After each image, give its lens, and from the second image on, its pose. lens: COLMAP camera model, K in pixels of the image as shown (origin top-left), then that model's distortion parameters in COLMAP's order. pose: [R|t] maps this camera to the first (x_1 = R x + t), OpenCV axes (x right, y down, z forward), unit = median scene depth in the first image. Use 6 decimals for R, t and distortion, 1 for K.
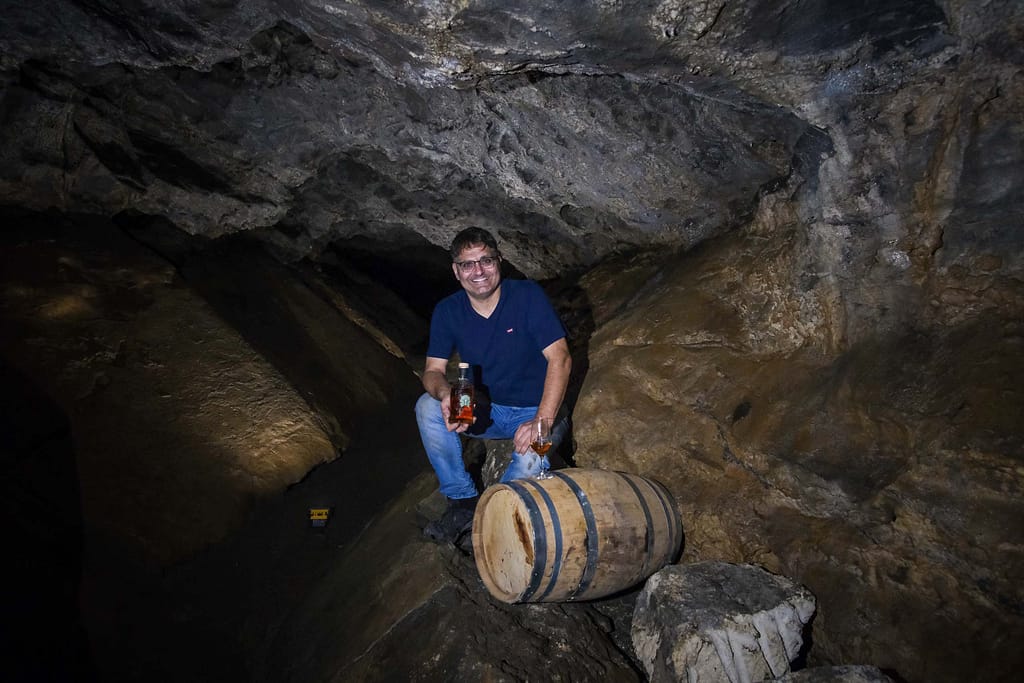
lens RADIAL K [[547.2, 0, 521.3], [0, 547.2, 343.5], [0, 0, 1]] dist [-0.036803, 0.010780]
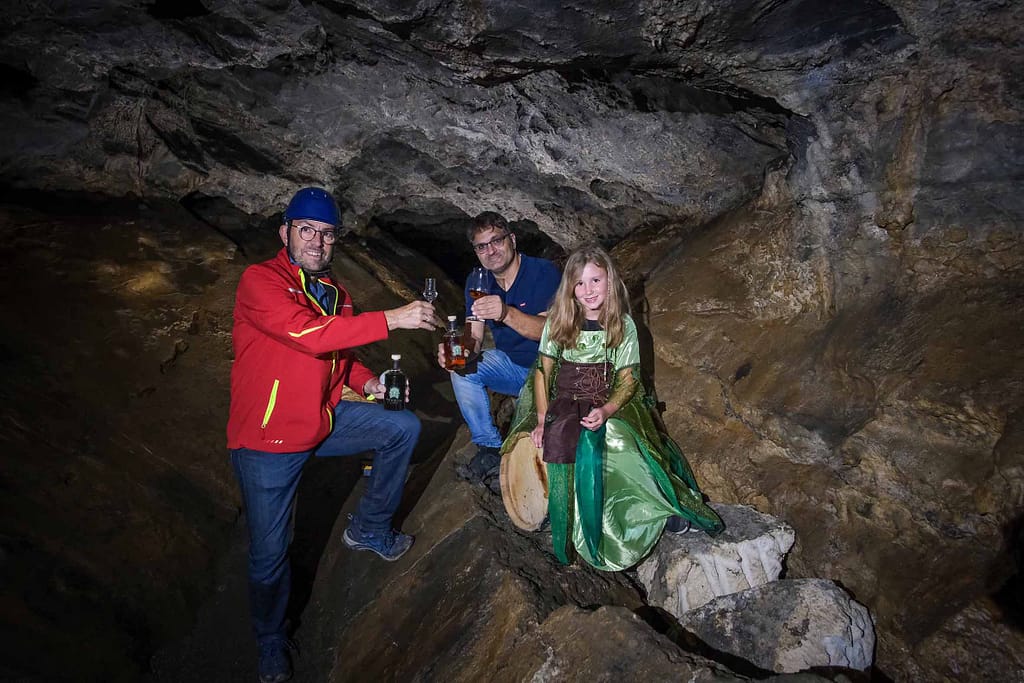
lens RADIAL K [[547.2, 0, 521.3], [0, 547.2, 343.5], [0, 0, 1]] dist [-0.036803, 0.010780]
pose [[0.997158, 0.000060, -0.075340, 0.040248], [0.003908, 0.998612, 0.052529, 0.007848], [0.075238, -0.052674, 0.995773, -0.130946]]
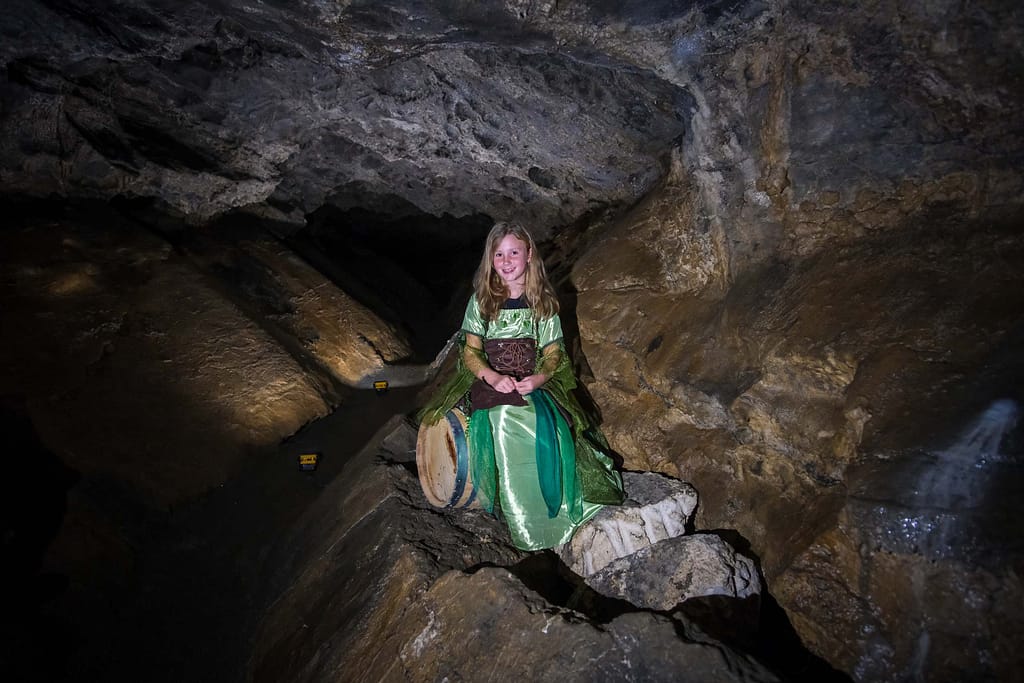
lens RADIAL K [[547.2, 0, 521.3], [0, 547.2, 343.5], [0, 0, 1]] dist [-0.036803, 0.010780]
pose [[0.998759, -0.040530, -0.028956, 0.163285], [0.042172, 0.997393, 0.058550, 0.045773], [0.026507, -0.059699, 0.997864, -0.135930]]
